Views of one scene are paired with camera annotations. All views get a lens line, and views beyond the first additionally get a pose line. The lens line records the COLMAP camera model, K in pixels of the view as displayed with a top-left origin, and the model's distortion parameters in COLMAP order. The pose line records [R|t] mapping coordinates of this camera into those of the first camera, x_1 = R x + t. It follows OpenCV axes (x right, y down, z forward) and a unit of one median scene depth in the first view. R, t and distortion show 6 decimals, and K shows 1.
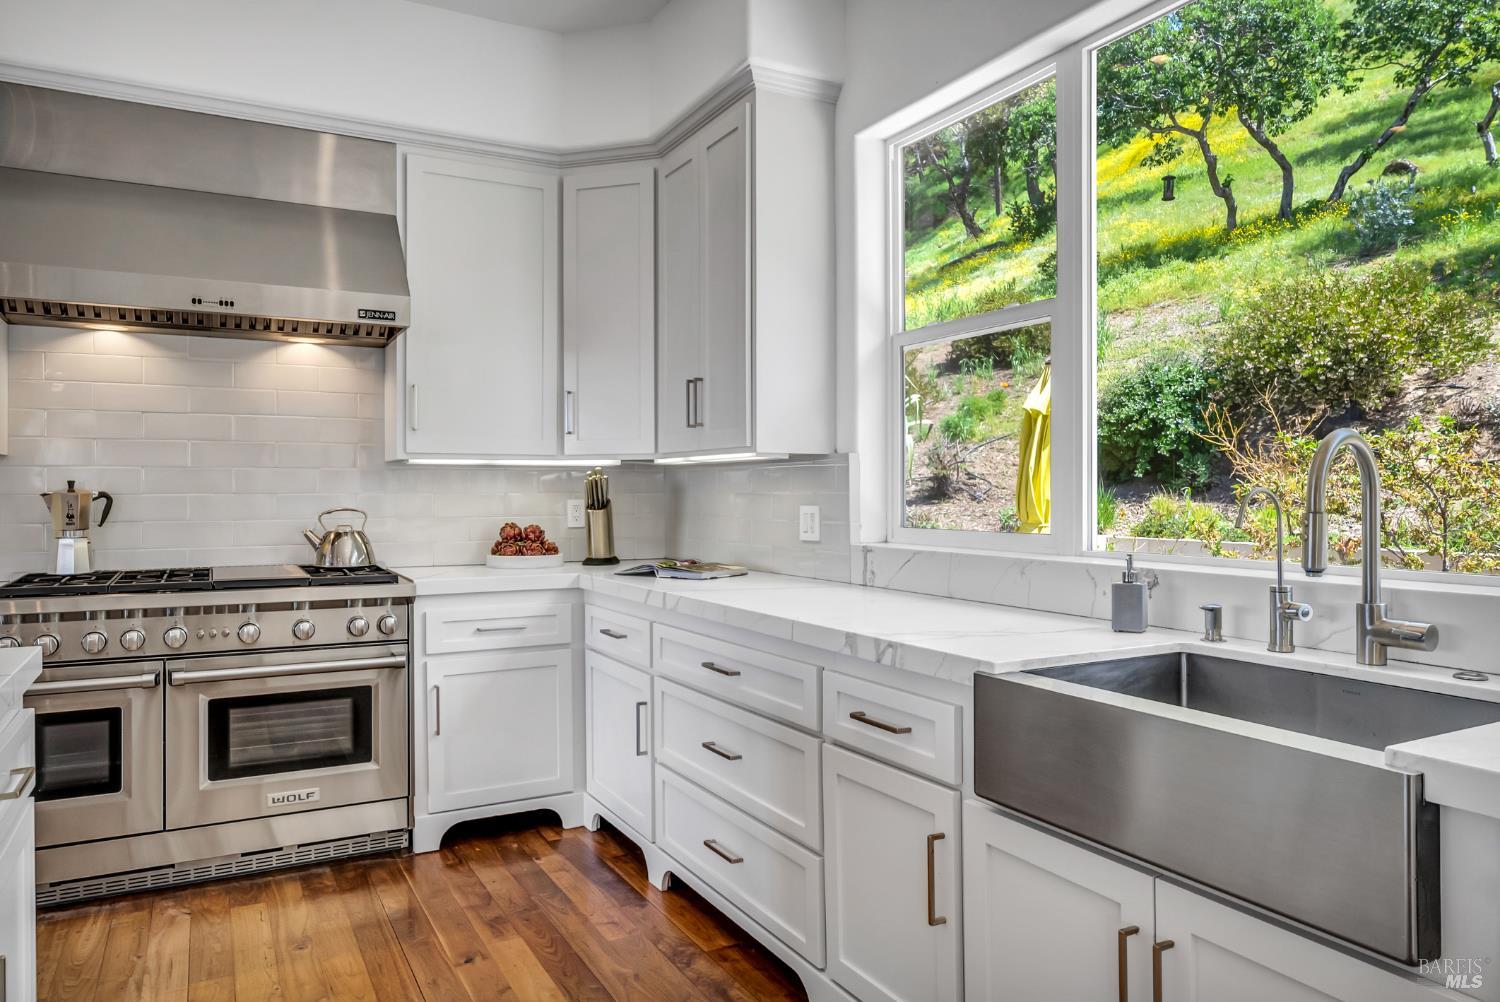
lens RADIAL K [[1023.7, 0, 749.2], [0, 1023.7, 499.1], [0, 0, 1]] dist [-0.005050, 0.014918]
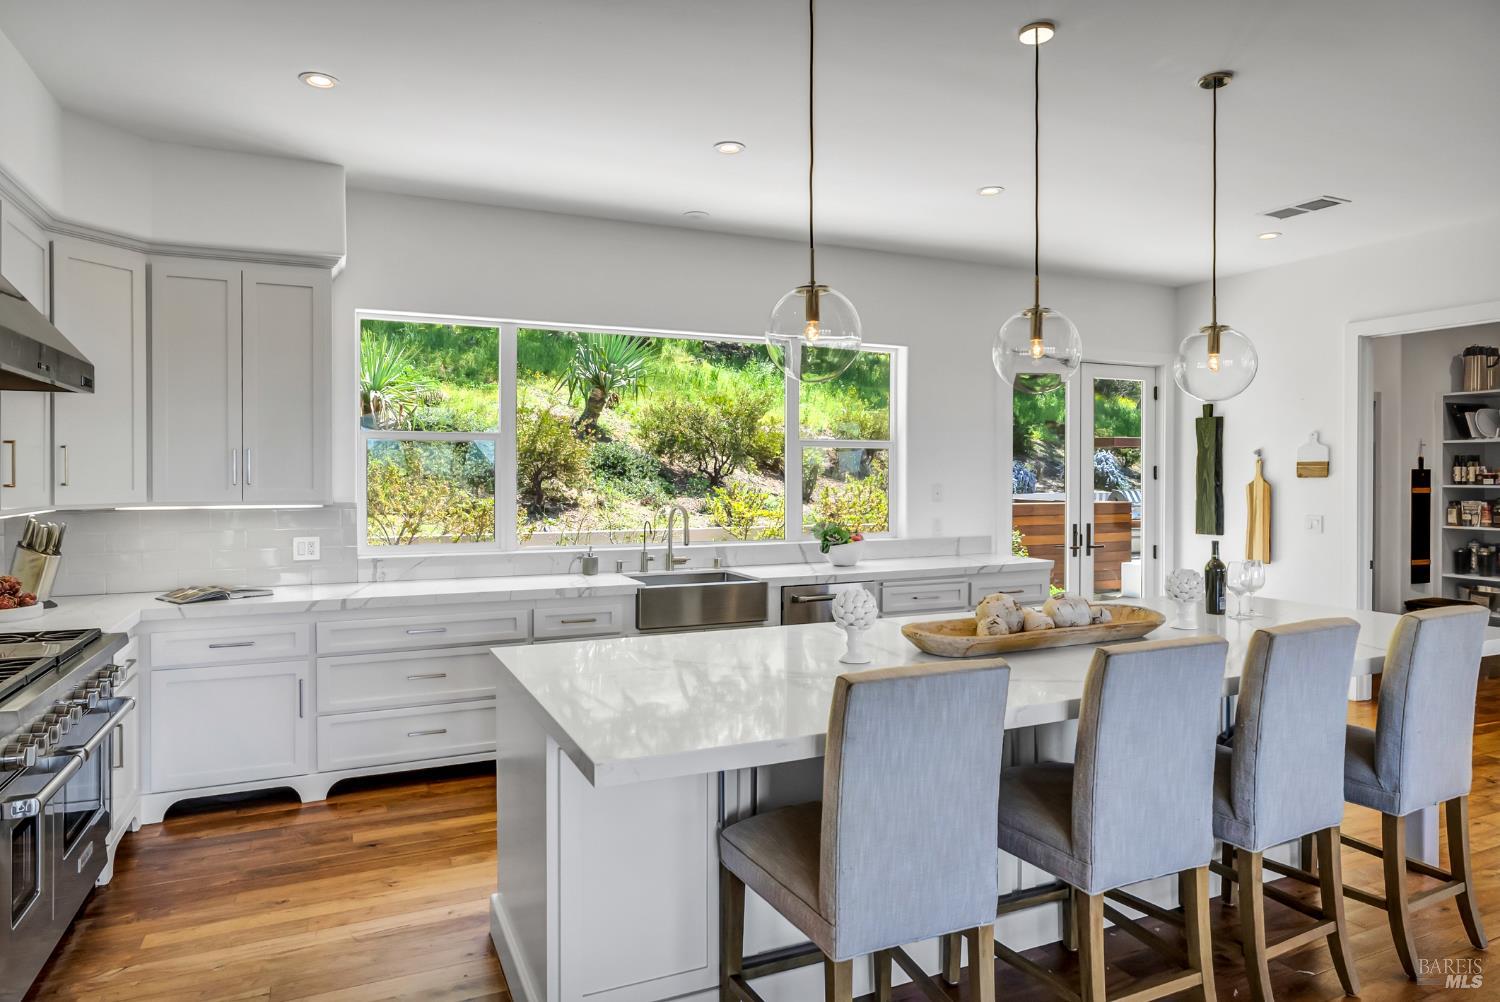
lens RADIAL K [[880.1, 0, 747.2], [0, 880.1, 471.7], [0, 0, 1]] dist [-0.016150, 0.005773]
pose [[0.066322, 0.005449, 0.997783, -1.101135], [0.004939, 0.999971, -0.005789, -0.073391], [-0.997786, 0.005312, 0.066293, 0.240993]]
